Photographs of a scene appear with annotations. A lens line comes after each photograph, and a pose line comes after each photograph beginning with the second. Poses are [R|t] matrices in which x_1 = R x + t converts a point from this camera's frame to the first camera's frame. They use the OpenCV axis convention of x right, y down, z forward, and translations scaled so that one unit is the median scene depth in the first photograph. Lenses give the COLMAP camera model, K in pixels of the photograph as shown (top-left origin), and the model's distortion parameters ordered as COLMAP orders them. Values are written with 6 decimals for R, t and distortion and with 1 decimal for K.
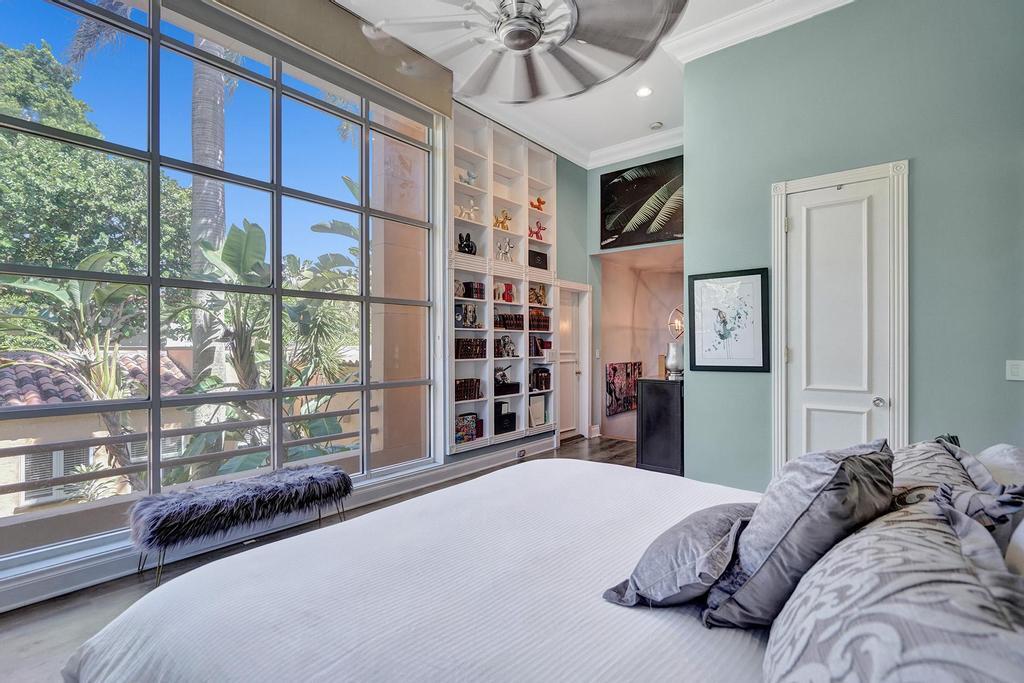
lens RADIAL K [[483.1, 0, 512.0], [0, 483.1, 341.5], [0, 0, 1]] dist [0.000252, -0.000017]
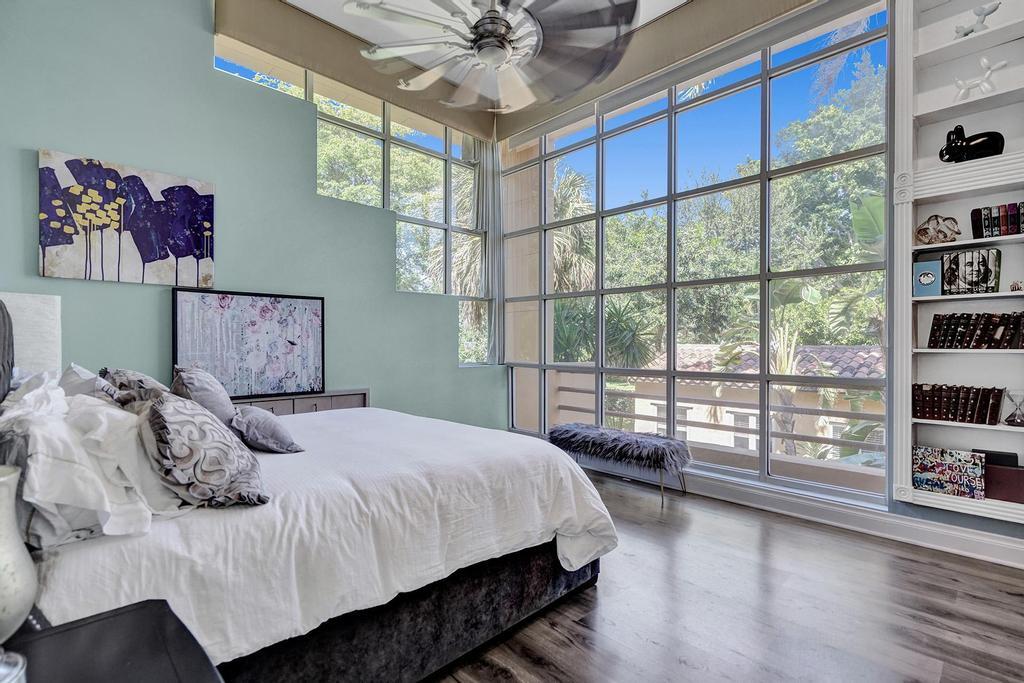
lens RADIAL K [[483.1, 0, 512.0], [0, 483.1, 341.5], [0, 0, 1]] dist [0.000252, -0.000017]
pose [[-0.115498, -0.005267, -0.993294, 0.551843], [0.006049, 0.999964, -0.006006, 0.028405], [0.993289, -0.006702, -0.115462, 0.572859]]
